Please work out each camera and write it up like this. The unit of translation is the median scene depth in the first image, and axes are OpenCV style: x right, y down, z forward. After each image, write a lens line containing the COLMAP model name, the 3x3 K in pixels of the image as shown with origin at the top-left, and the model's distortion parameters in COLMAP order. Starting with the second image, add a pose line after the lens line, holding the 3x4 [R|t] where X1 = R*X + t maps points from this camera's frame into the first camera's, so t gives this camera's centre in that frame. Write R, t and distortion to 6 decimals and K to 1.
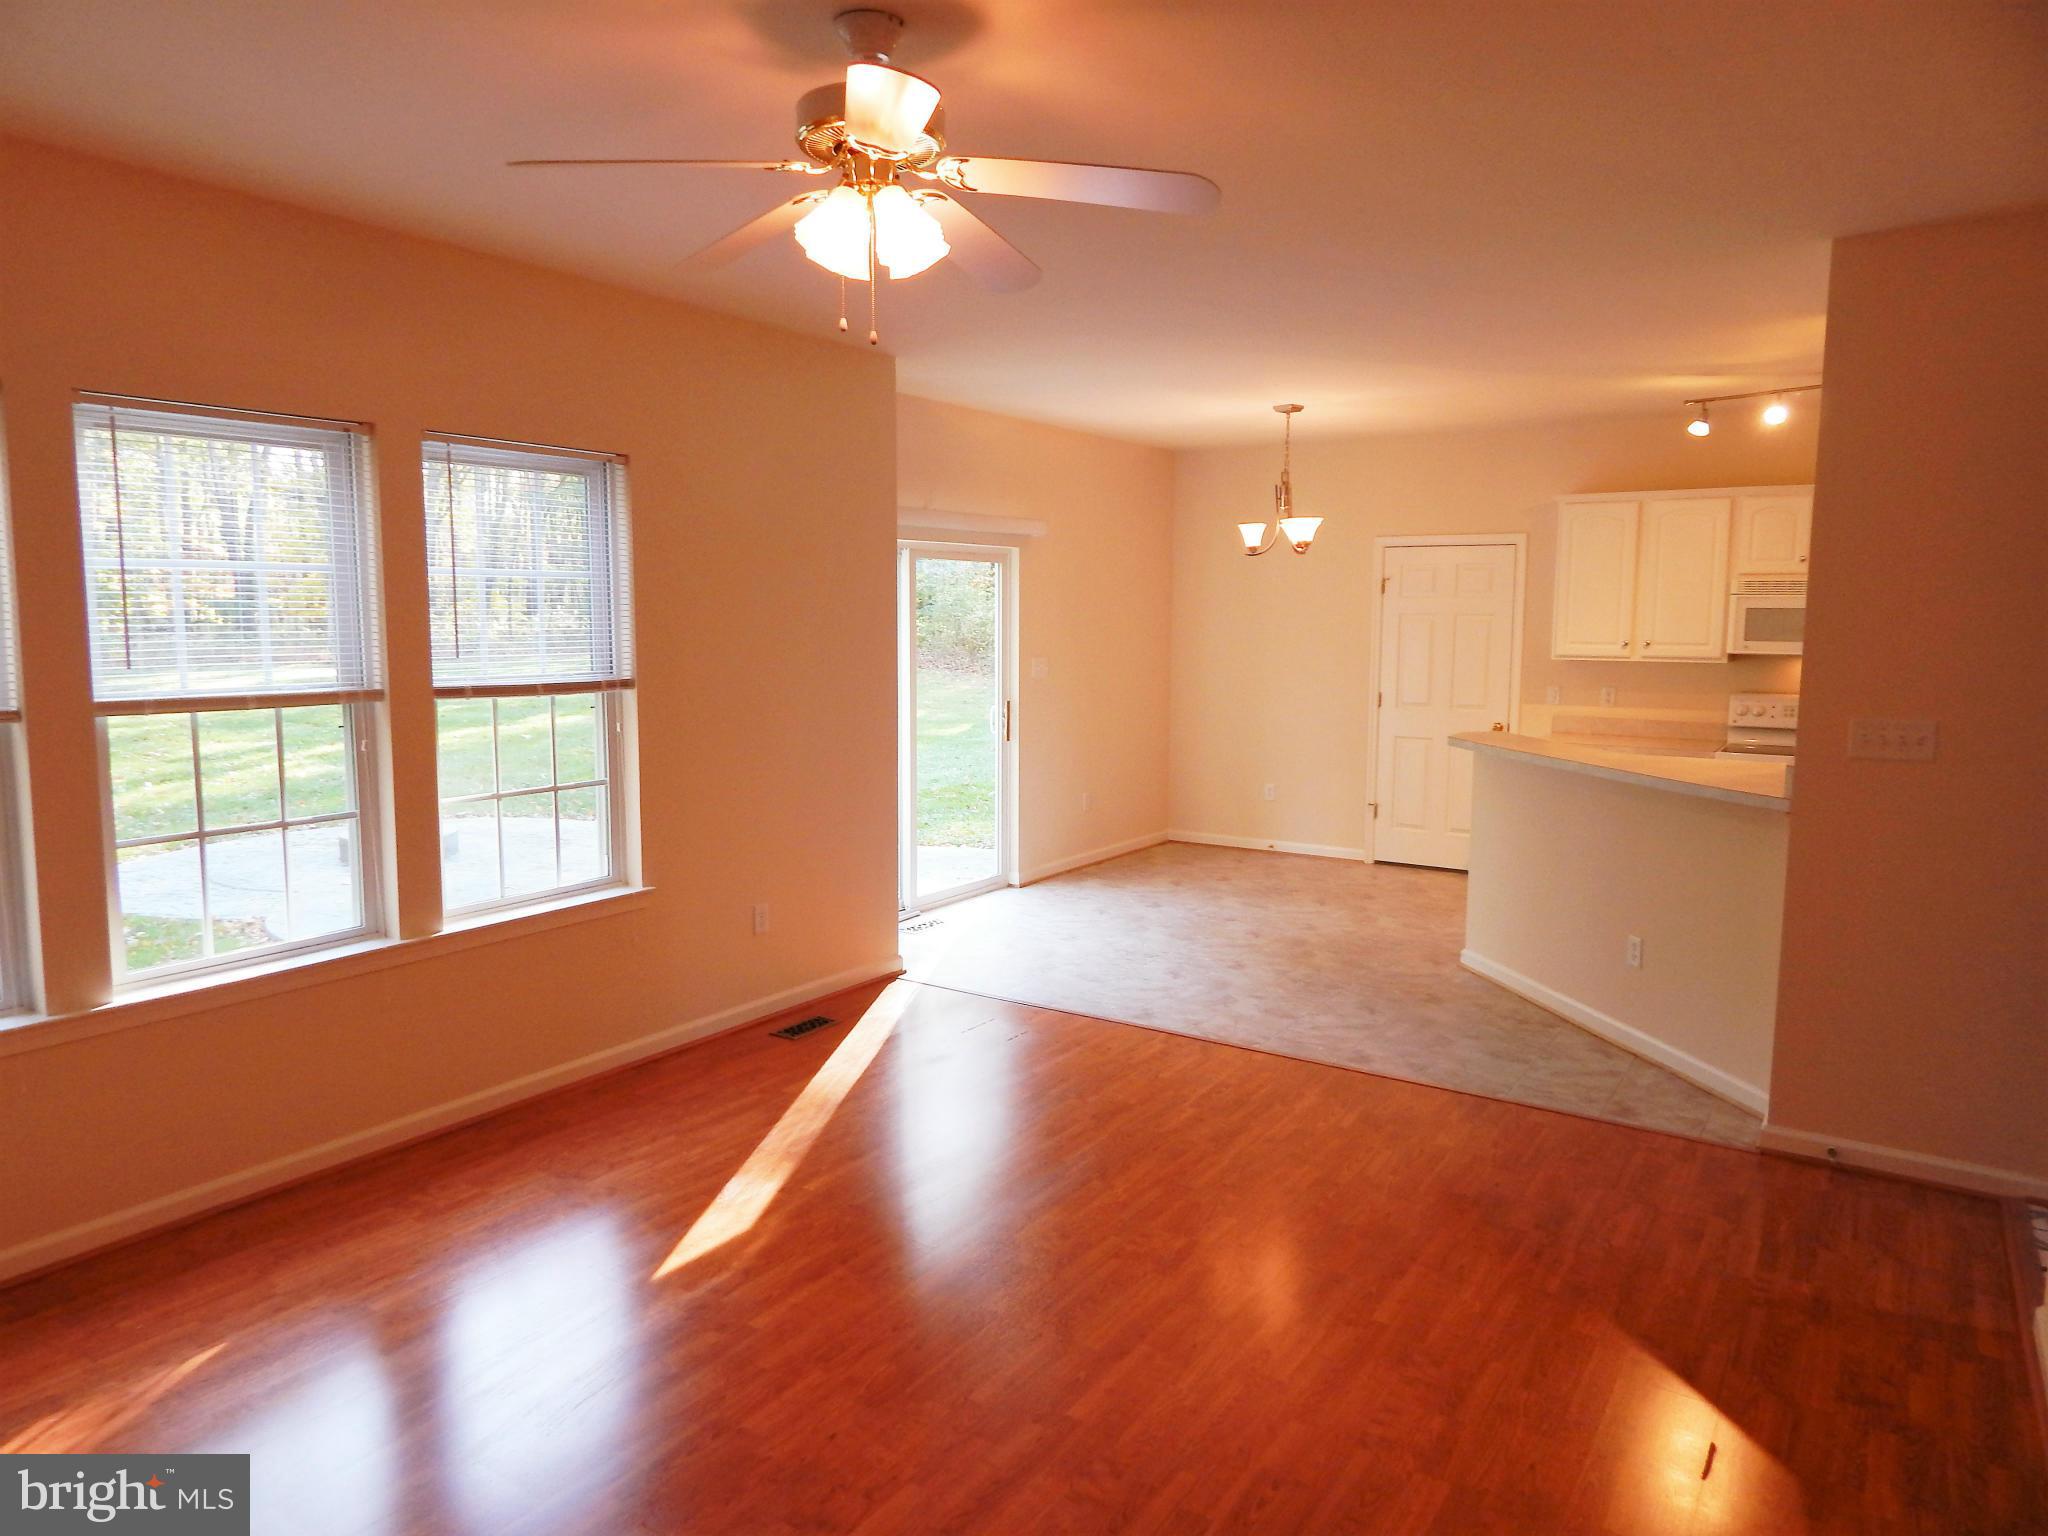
lens RADIAL K [[1344.6, 0, 1024.0], [0, 1344.6, 768.0], [0, 0, 1]] dist [-0.006590, -0.005943]
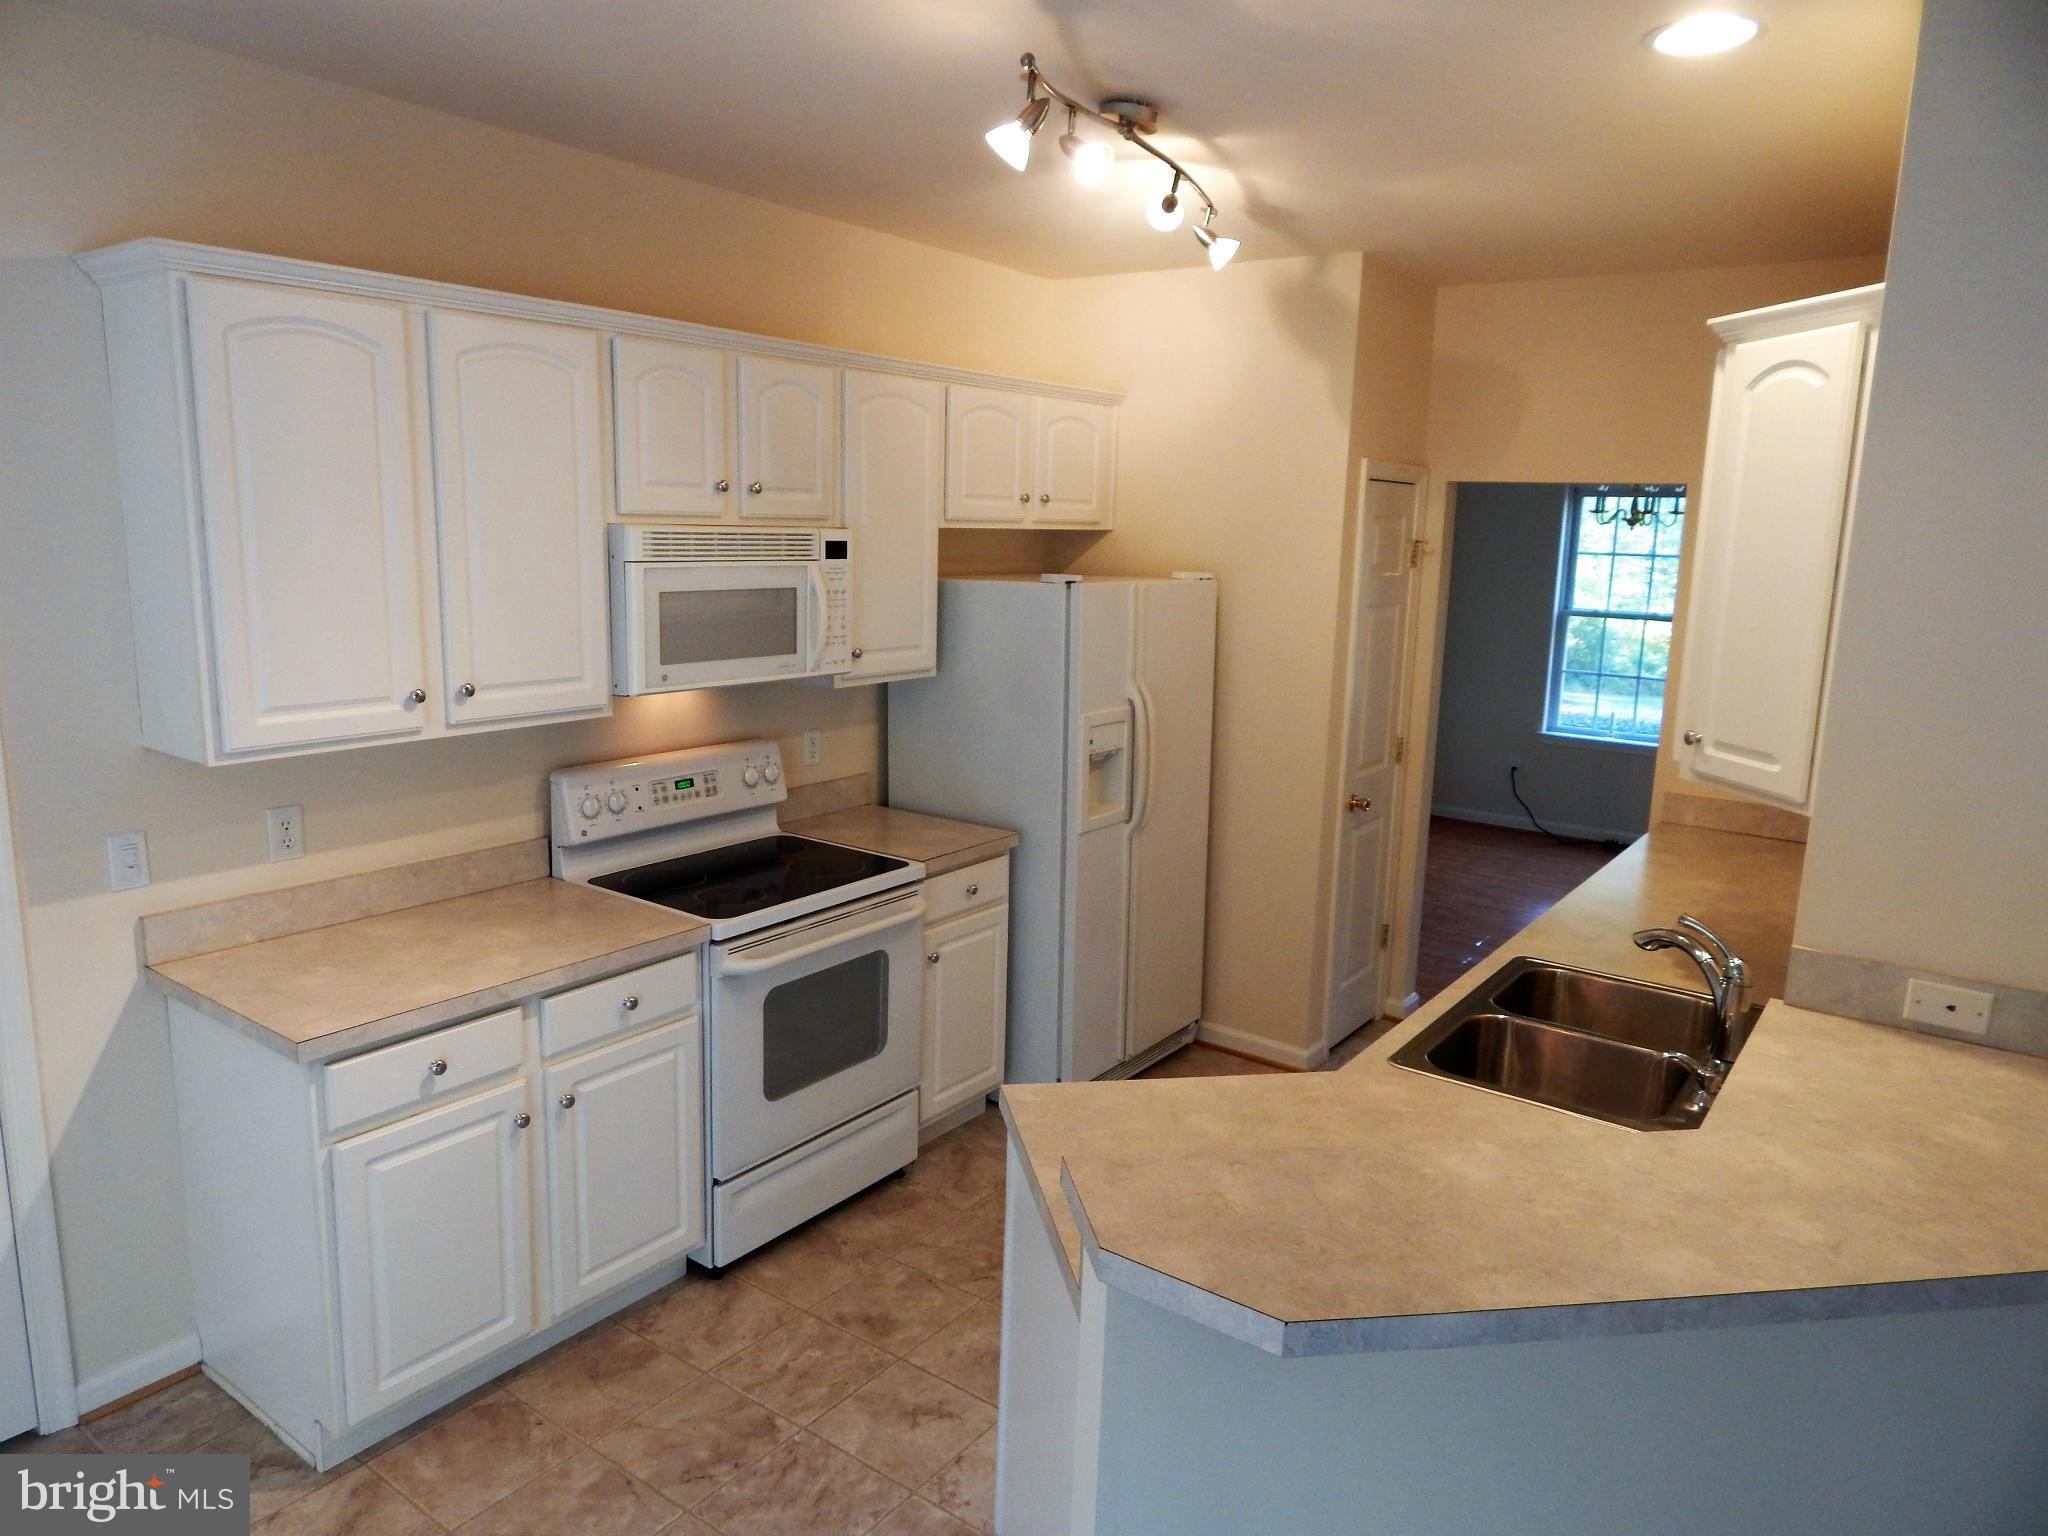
lens RADIAL K [[1344.6, 0, 1024.0], [0, 1344.6, 768.0], [0, 0, 1]] dist [-0.006590, -0.005943]
pose [[0.052747, -0.187823, 0.980786, 0.122806], [0.090972, 0.978973, 0.182583, -0.170130], [-0.994456, 0.079593, 0.068724, 1.096132]]
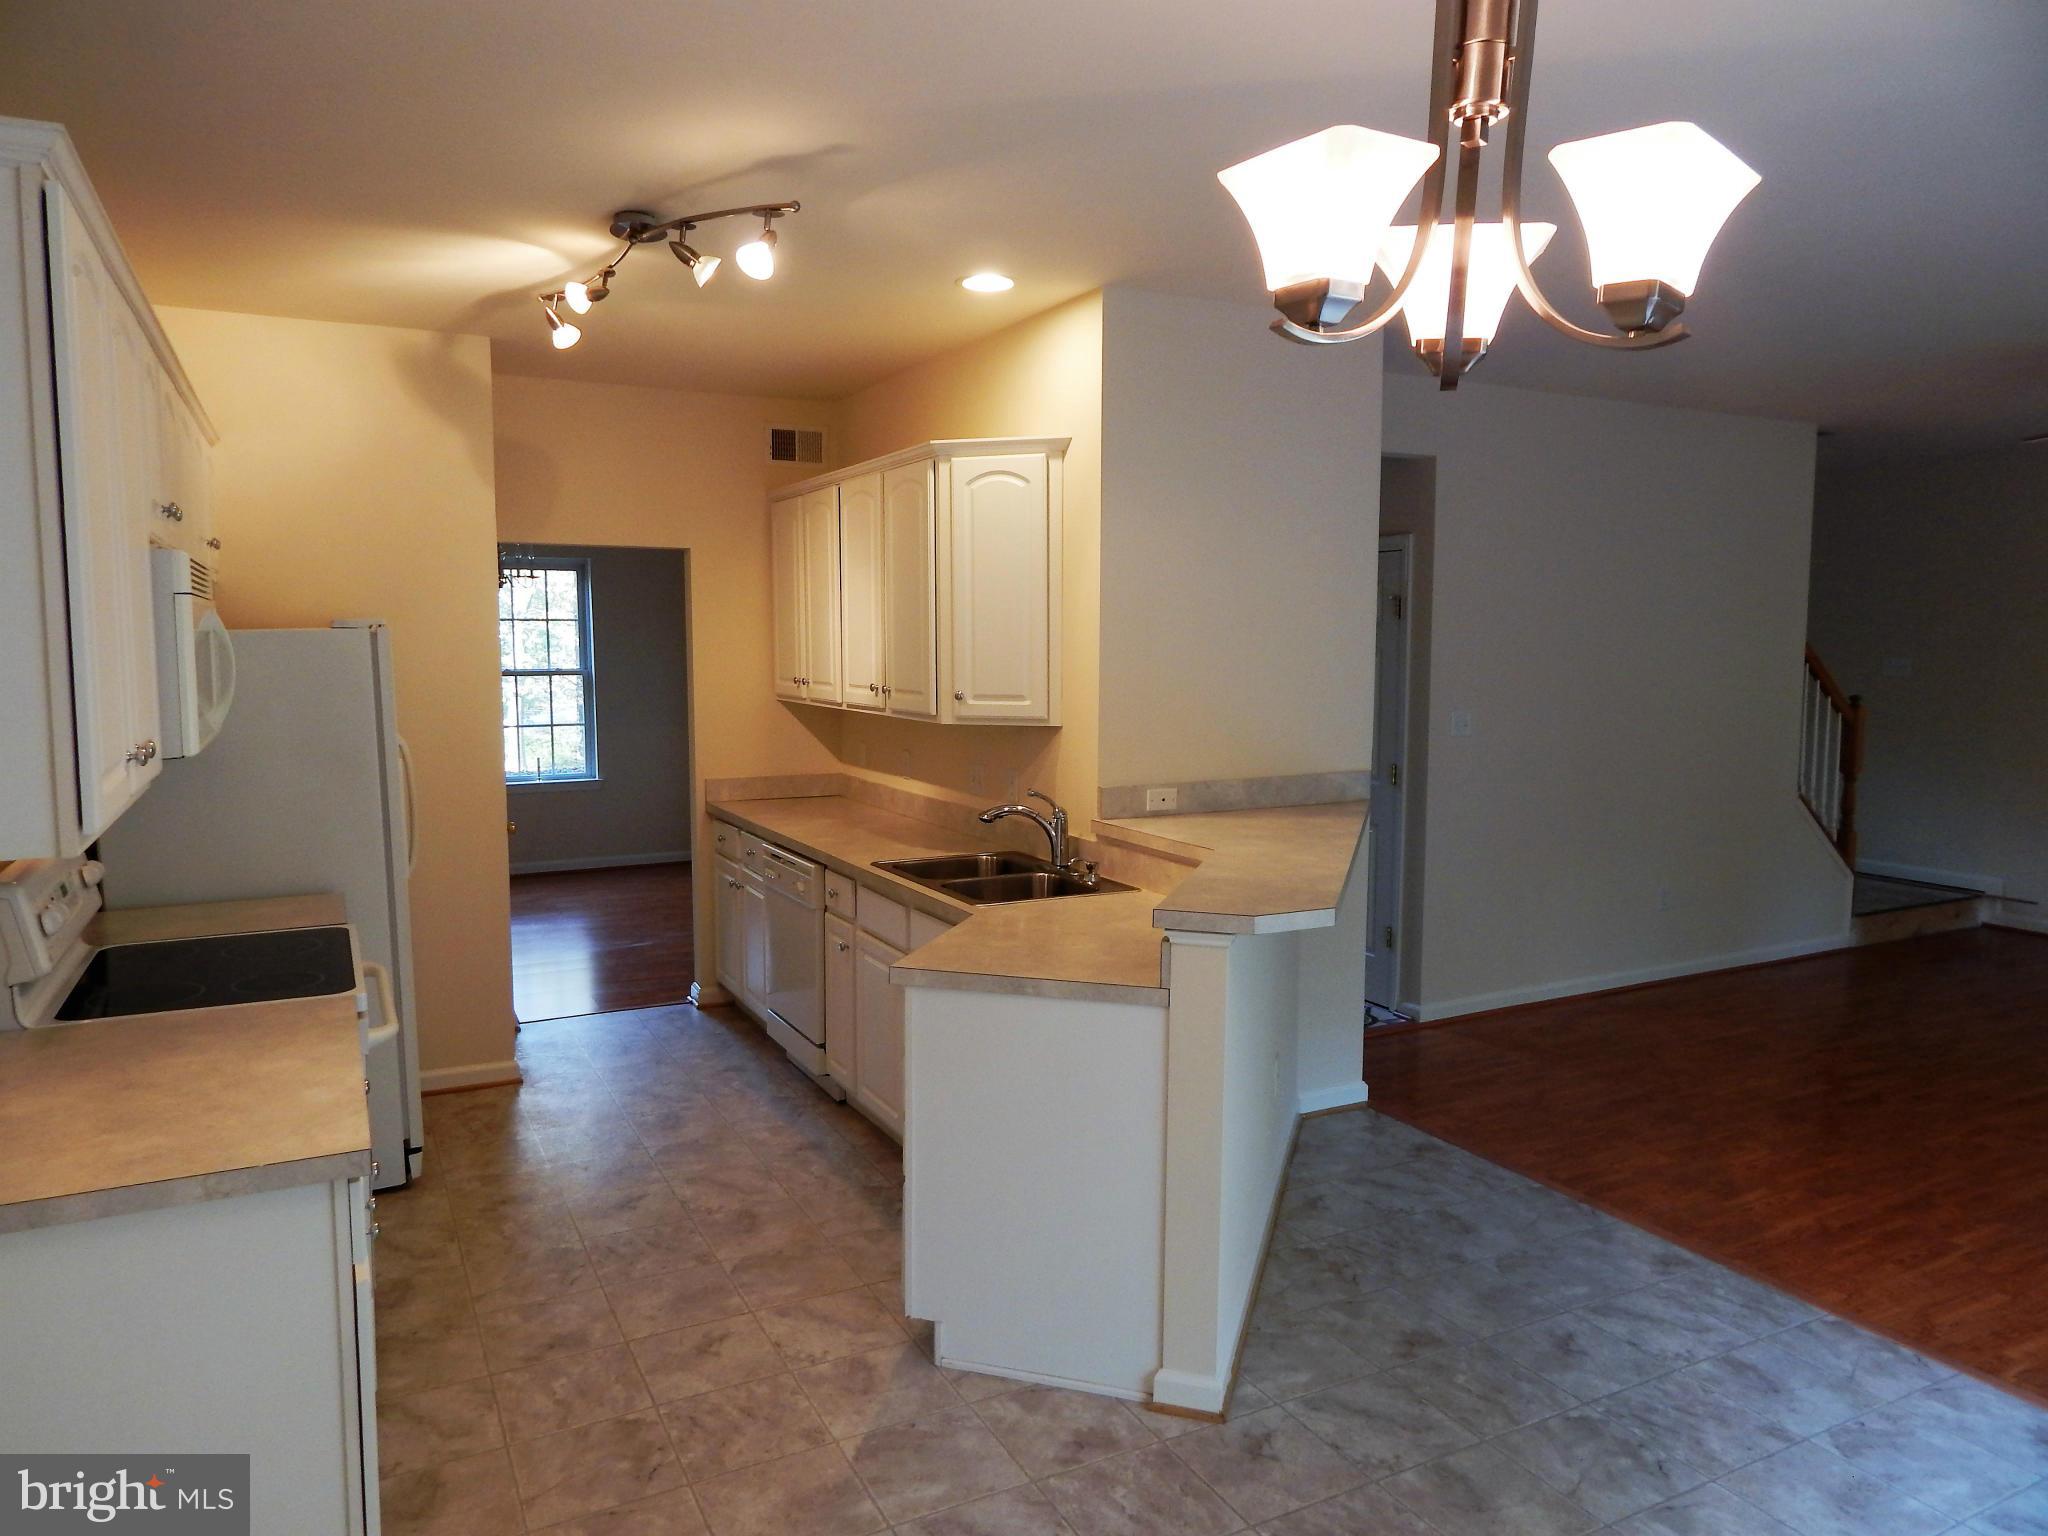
lens RADIAL K [[1344.6, 0, 1024.0], [0, 1344.6, 768.0], [0, 0, 1]] dist [-0.006590, -0.005943]
pose [[-0.873762, -0.055868, 0.483135, 0.204043], [0.050359, 0.977648, 0.204128, -0.189192], [-0.483740, 0.202689, -0.851418, 1.589310]]
